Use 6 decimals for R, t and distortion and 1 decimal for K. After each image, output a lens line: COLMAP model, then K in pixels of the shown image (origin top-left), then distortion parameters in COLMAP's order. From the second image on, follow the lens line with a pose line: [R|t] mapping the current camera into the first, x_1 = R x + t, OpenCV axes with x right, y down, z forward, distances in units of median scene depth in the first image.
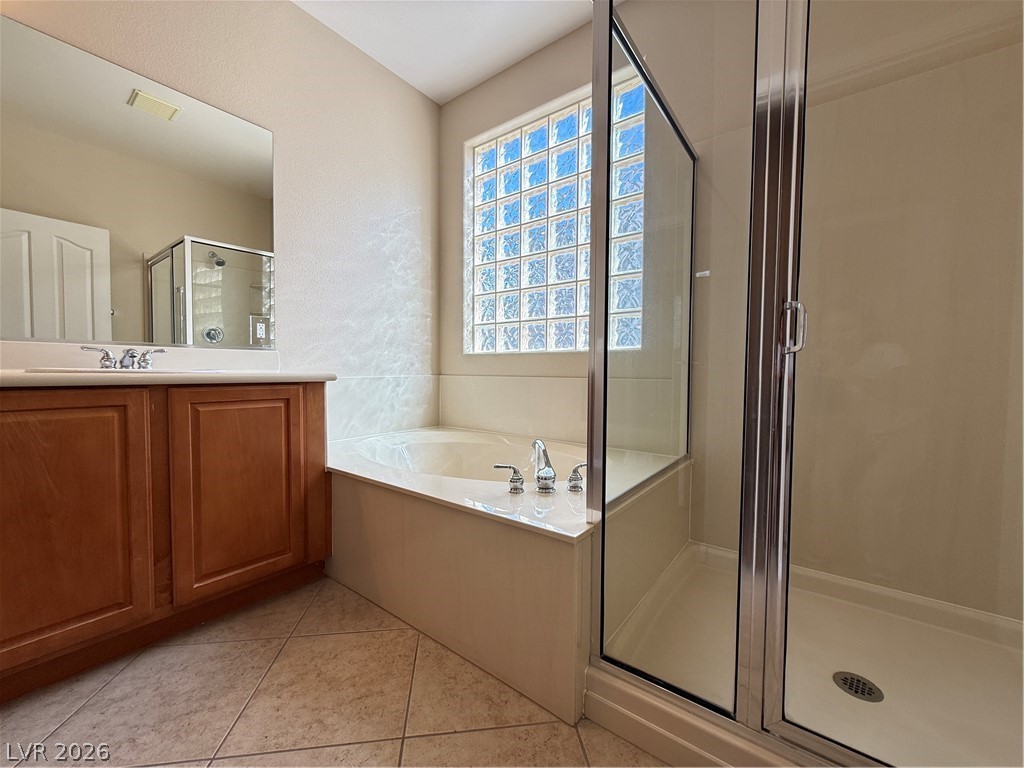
lens RADIAL K [[409.3, 0, 514.1], [0, 409.3, 385.4], [0, 0, 1]] dist [-0.001106, 0.000145]
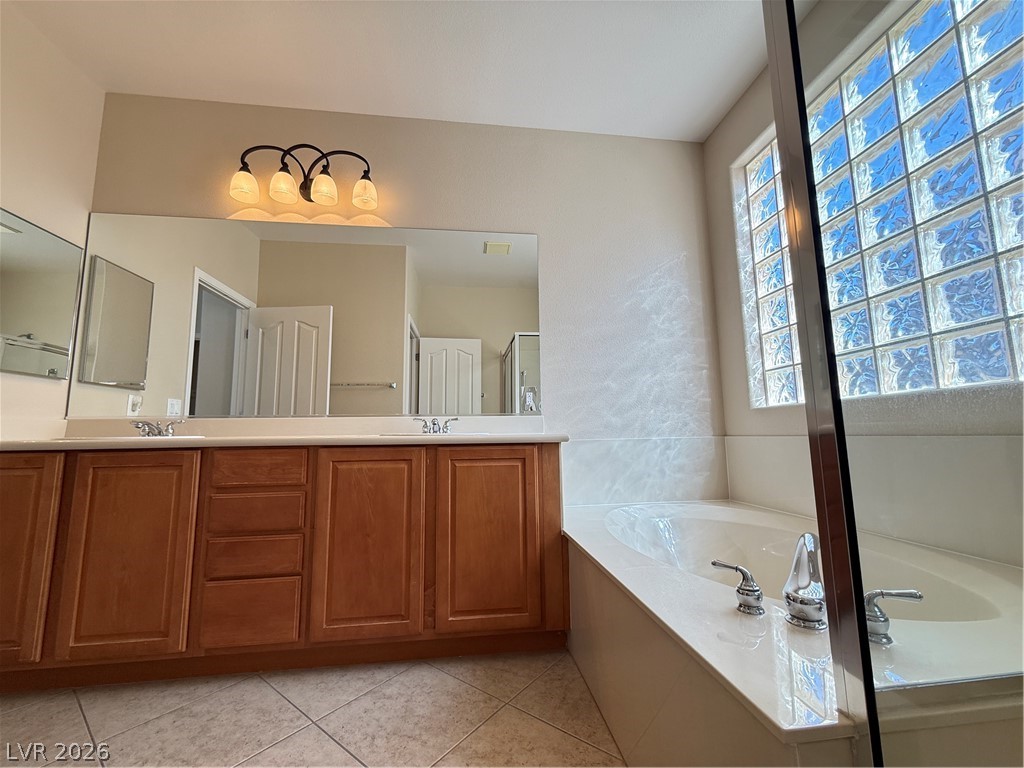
lens RADIAL K [[409.3, 0, 513.4], [0, 409.3, 384.0], [0, 0, 1]] dist [-0.001106, 0.000145]
pose [[0.699226, -0.105401, -0.707088, 0.202391], [-0.009405, 0.987630, -0.156520, 0.007632], [0.714838, 0.116093, 0.689586, 0.204032]]
